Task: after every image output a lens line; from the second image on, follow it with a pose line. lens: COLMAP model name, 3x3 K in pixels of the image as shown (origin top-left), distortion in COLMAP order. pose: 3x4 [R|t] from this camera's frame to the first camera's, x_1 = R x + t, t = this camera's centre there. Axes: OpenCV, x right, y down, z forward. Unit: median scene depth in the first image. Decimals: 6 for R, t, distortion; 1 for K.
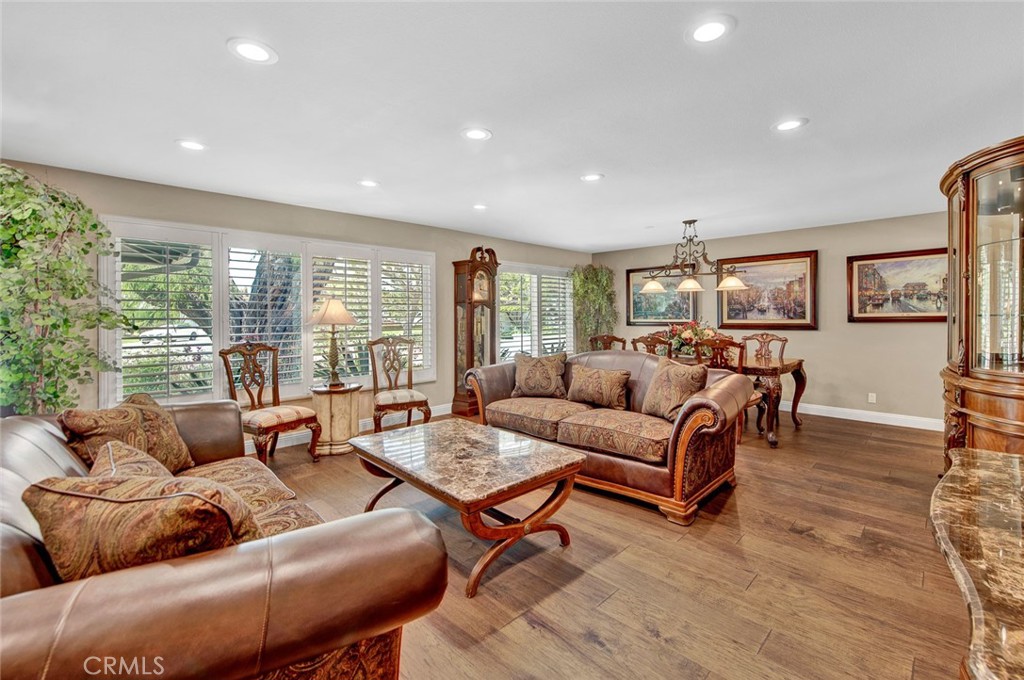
lens RADIAL K [[424.6, 0, 535.5], [0, 424.6, 321.7], [0, 0, 1]] dist [-0.001374, -0.000037]
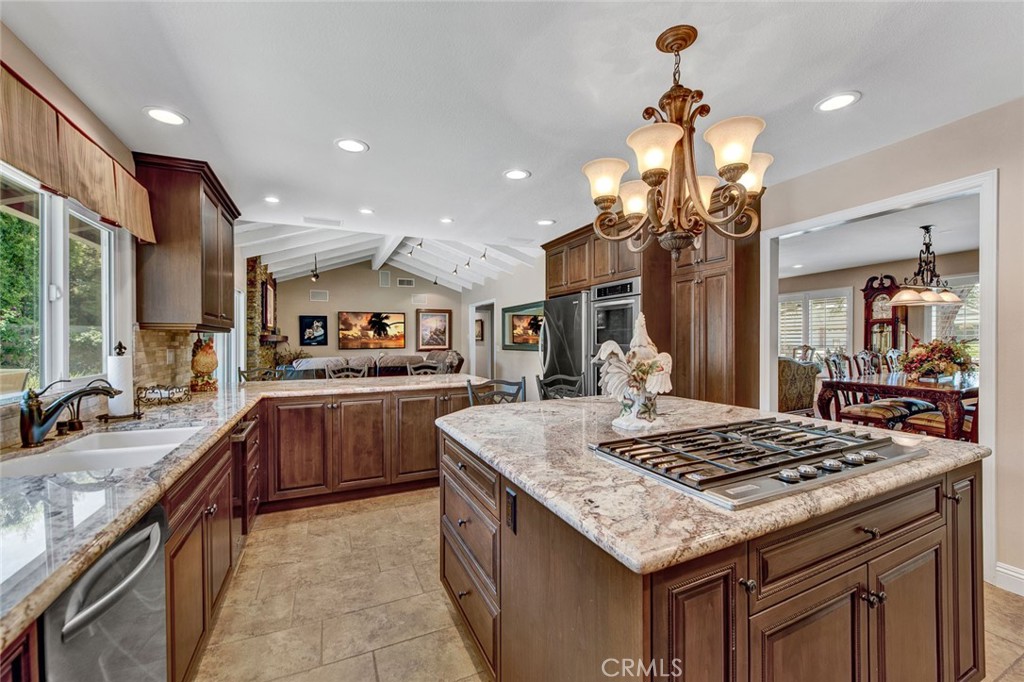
lens RADIAL K [[409.9, 0, 515.5], [0, 409.9, 332.7], [0, 0, 1]] dist [-0.016671, 0.000105]
pose [[-0.372286, -0.000589, -0.928118, 1.504055], [0.000198, 1.000000, -0.000714, -0.010192], [0.928118, -0.000450, -0.372286, 0.500513]]
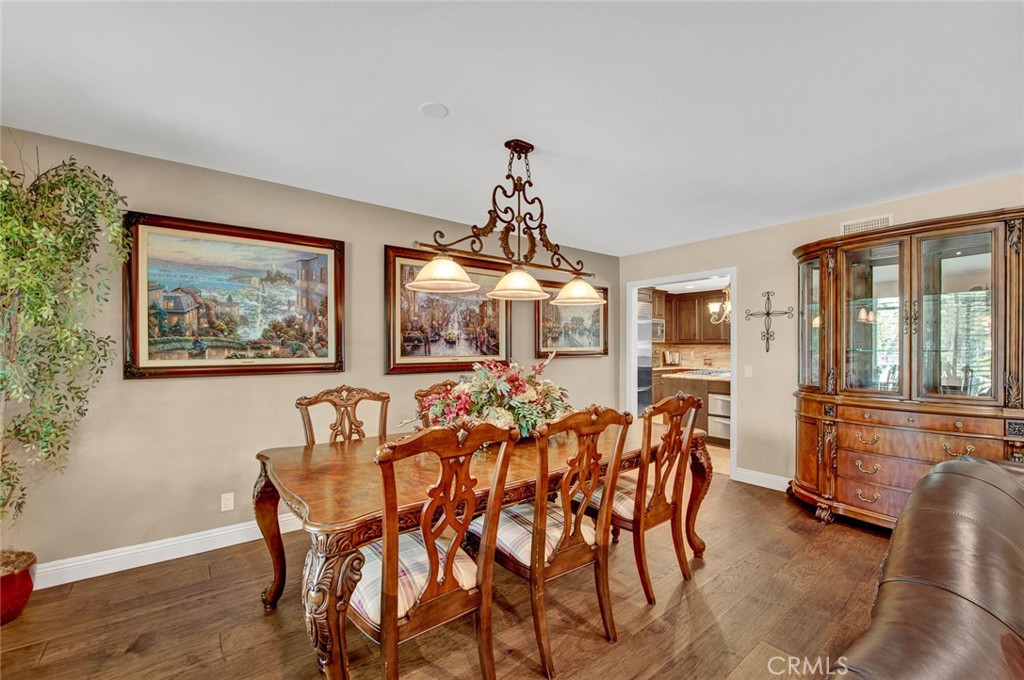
lens RADIAL K [[427.0, 0, 516.9], [0, 427.0, 343.5], [0, 0, 1]] dist [0.000329, -0.000029]
pose [[0.151472, 0.018798, 0.988283, -0.096361], [0.013525, 0.999686, -0.021088, -0.011014], [-0.988369, 0.016561, 0.151170, 0.942881]]
